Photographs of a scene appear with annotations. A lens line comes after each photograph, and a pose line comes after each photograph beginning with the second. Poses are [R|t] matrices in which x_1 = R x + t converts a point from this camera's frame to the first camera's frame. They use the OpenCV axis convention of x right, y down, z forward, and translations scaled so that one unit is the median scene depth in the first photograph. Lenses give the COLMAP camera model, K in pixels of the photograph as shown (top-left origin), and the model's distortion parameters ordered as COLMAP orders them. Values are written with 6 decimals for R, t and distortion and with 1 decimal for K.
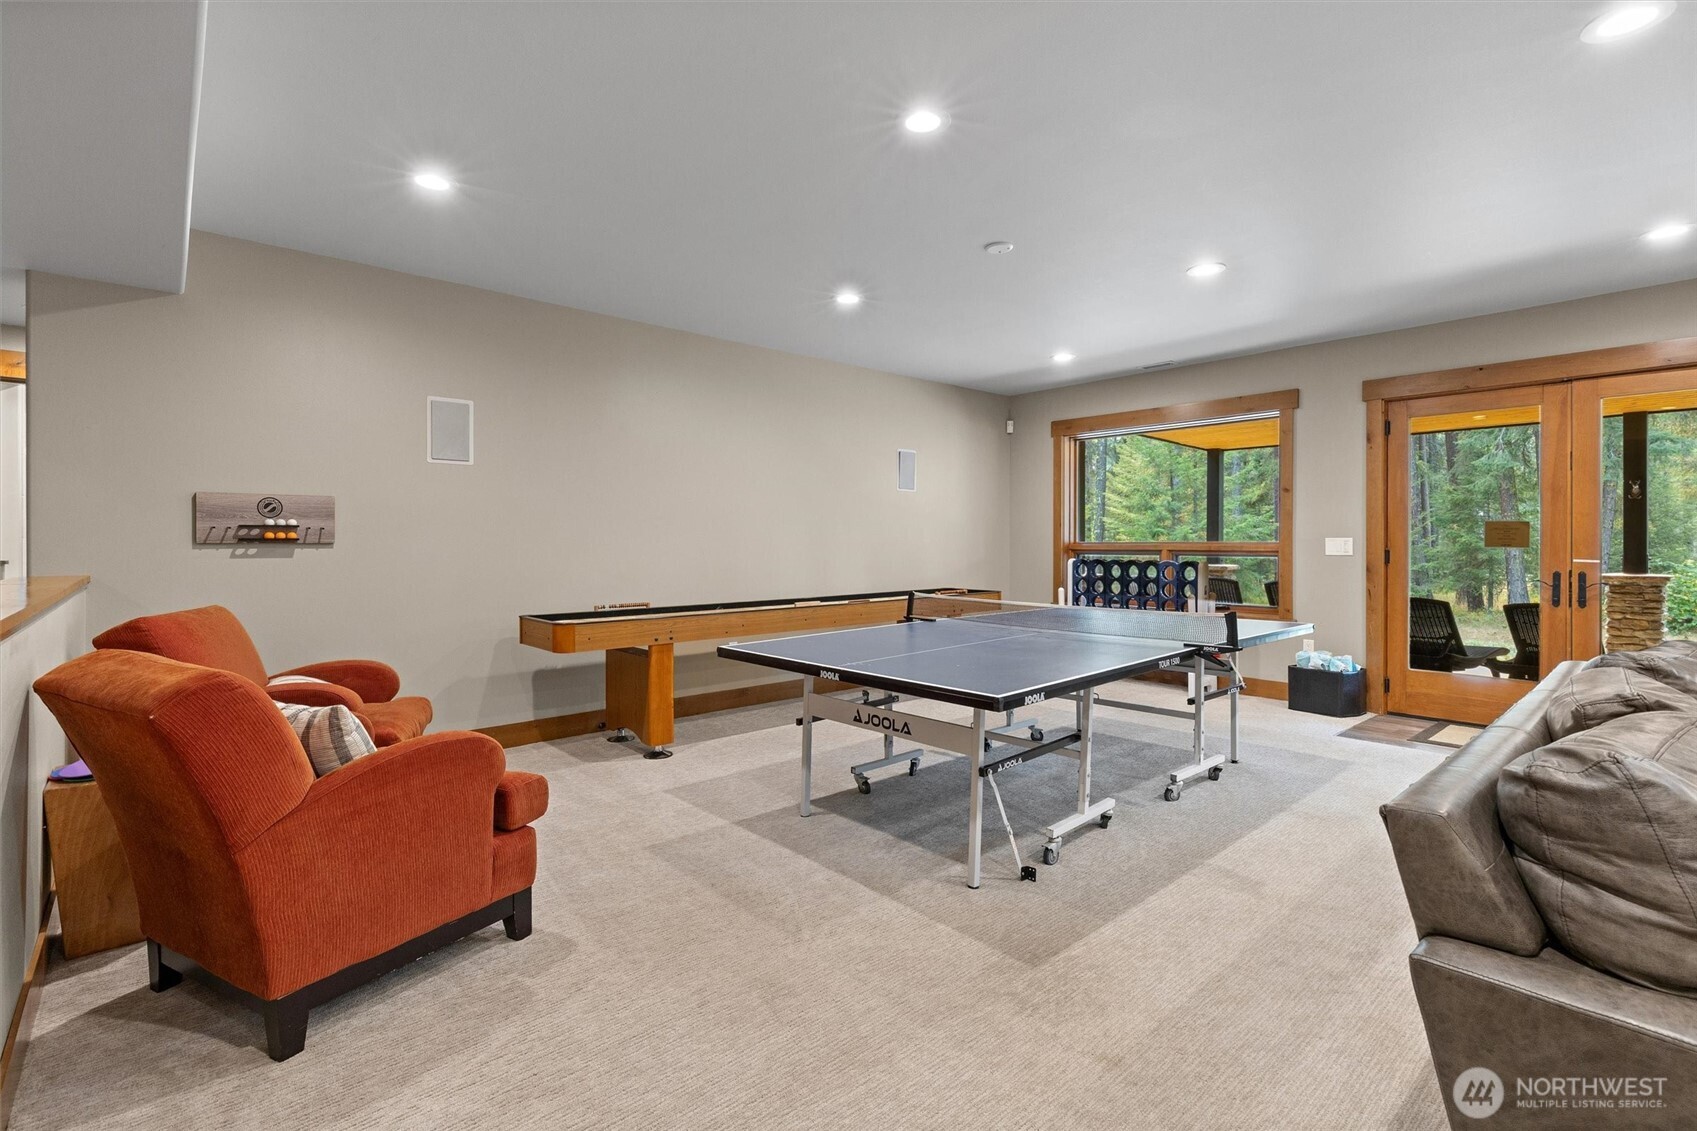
lens RADIAL K [[768.8, 0, 848.8], [0, 768.8, 550.2], [0, 0, 1]] dist [0.004569, 0.000434]
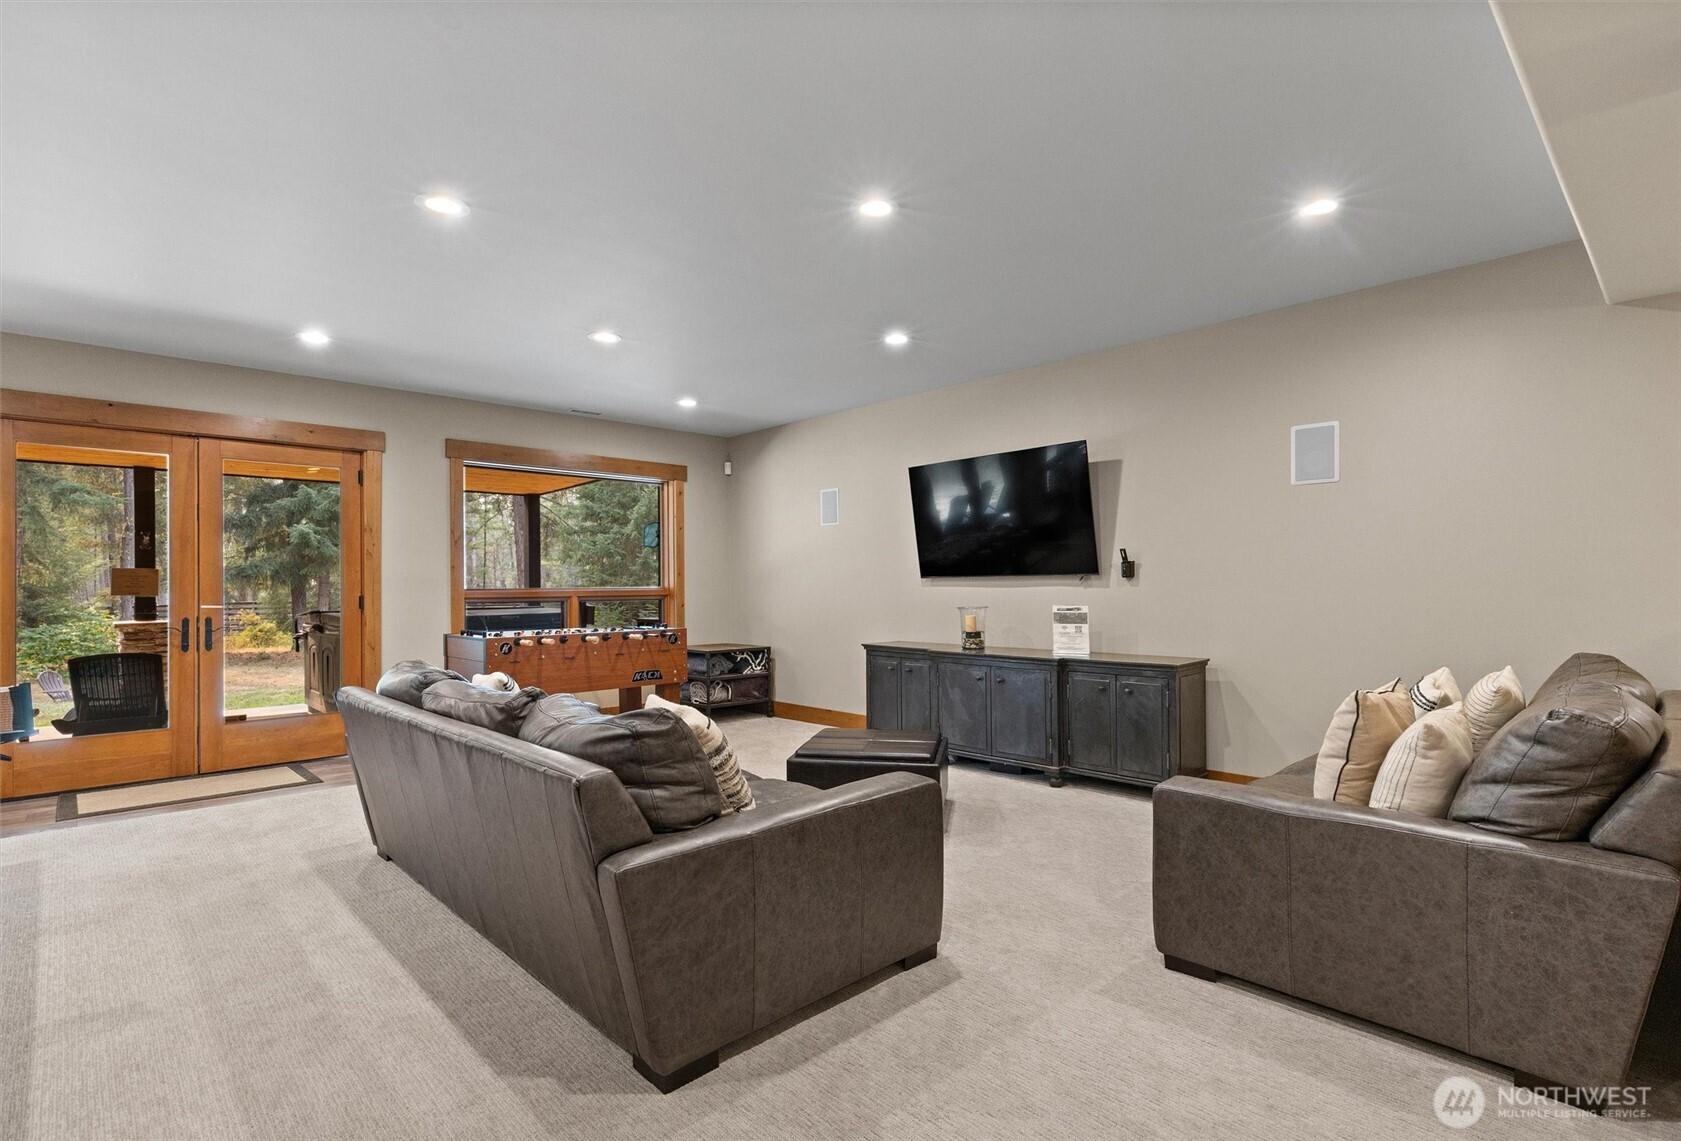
lens RADIAL K [[816.3, 0, 840.6], [0, 816.3, 581.7], [0, 0, 1]] dist [-0.000344, 0.000082]
pose [[-0.032286, 0.009982, 0.999429, -0.210016], [0.012522, 0.999876, -0.009582, 0.000635], [-0.999400, 0.012205, -0.032407, 0.160353]]
